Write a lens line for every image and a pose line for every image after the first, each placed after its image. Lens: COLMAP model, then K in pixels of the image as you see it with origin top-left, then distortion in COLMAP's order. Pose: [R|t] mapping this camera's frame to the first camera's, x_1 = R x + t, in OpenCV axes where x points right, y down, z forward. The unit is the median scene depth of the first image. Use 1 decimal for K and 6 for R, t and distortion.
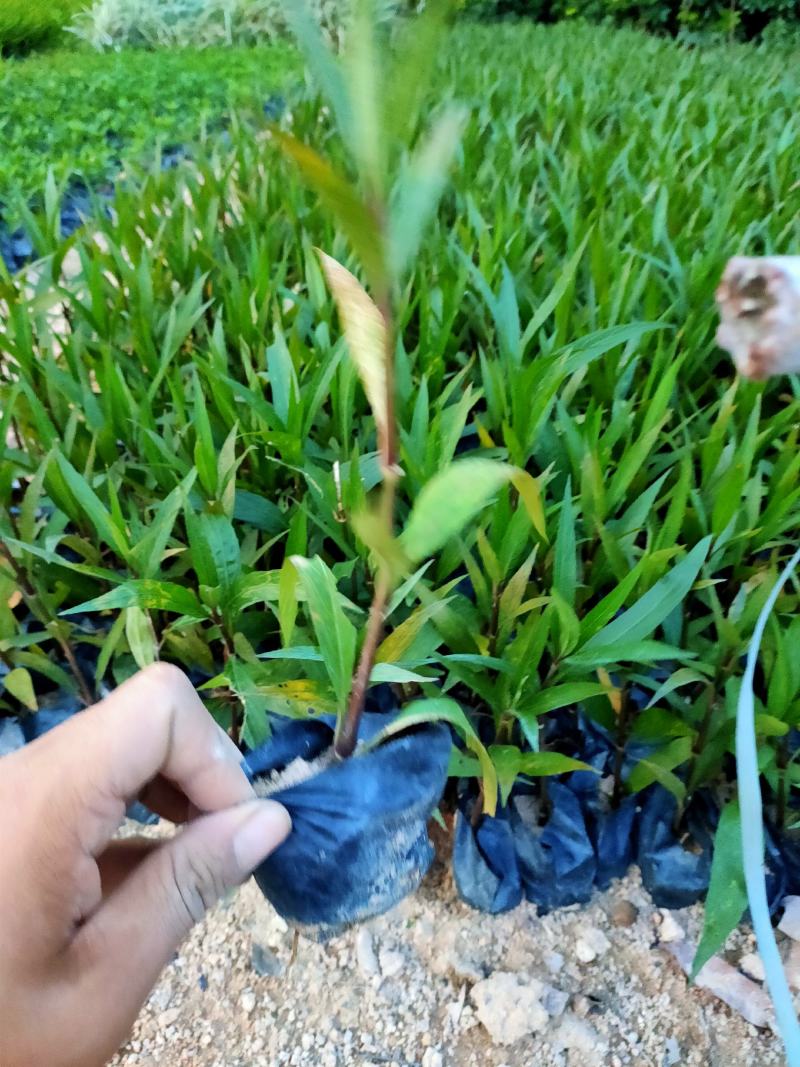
lens RADIAL K [[810.4, 0, 410.5], [0, 810.4, 531.1], [0, 0, 1]] dist [0.047055, -0.070528]
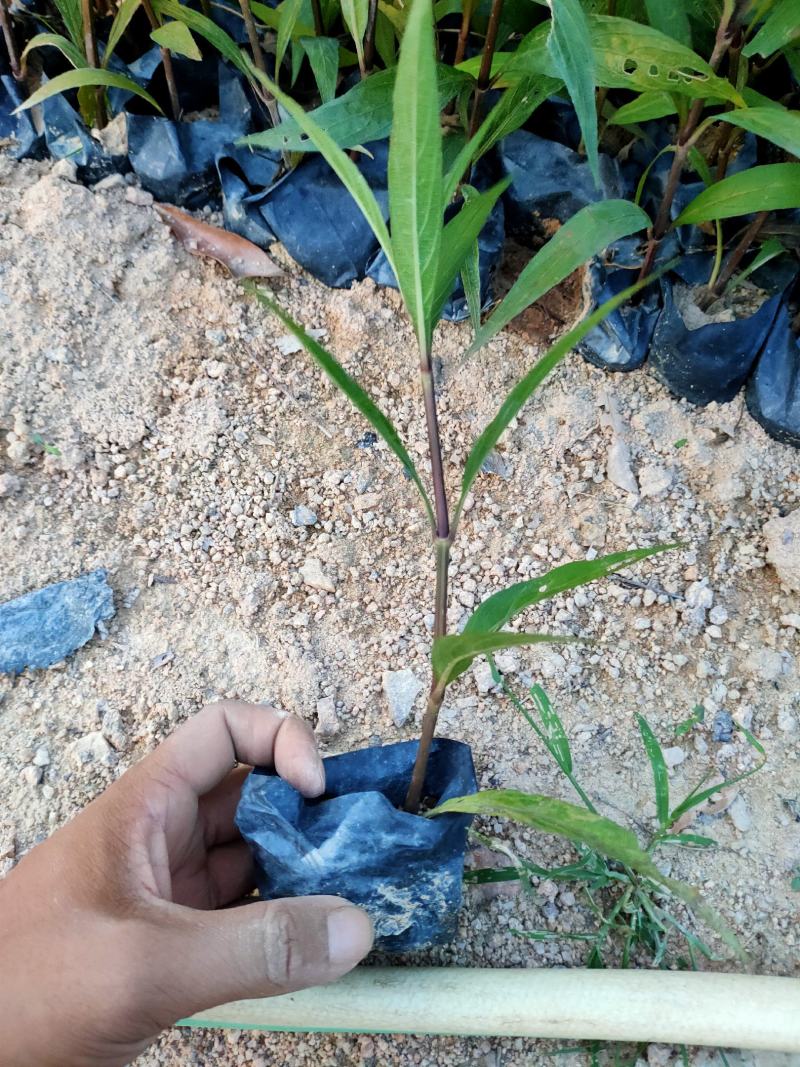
lens RADIAL K [[814.0, 0, 415.9], [0, 814.0, 522.0], [0, 0, 1]] dist [0.044208, -0.052526]
pose [[0.984020, 0.144536, -0.103990, -0.147924], [-0.090646, 0.909315, 0.406115, 0.259106], [0.153258, -0.390199, 0.907886, 0.248369]]
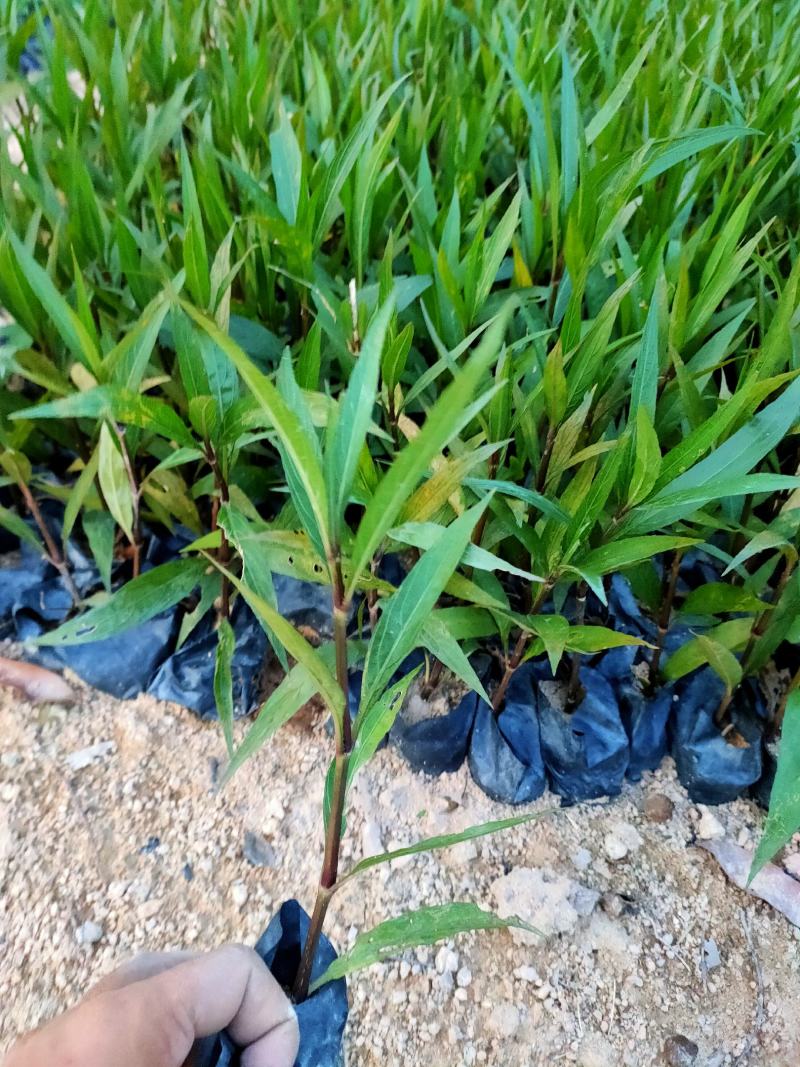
lens RADIAL K [[810.4, 0, 407.0], [0, 810.4, 528.7], [0, 0, 1]] dist [0.047055, -0.070528]
pose [[0.999068, 0.031879, 0.029090, -0.051159], [-0.034714, 0.994095, 0.102814, 0.078188], [-0.025640, -0.103728, 0.994275, 0.142667]]
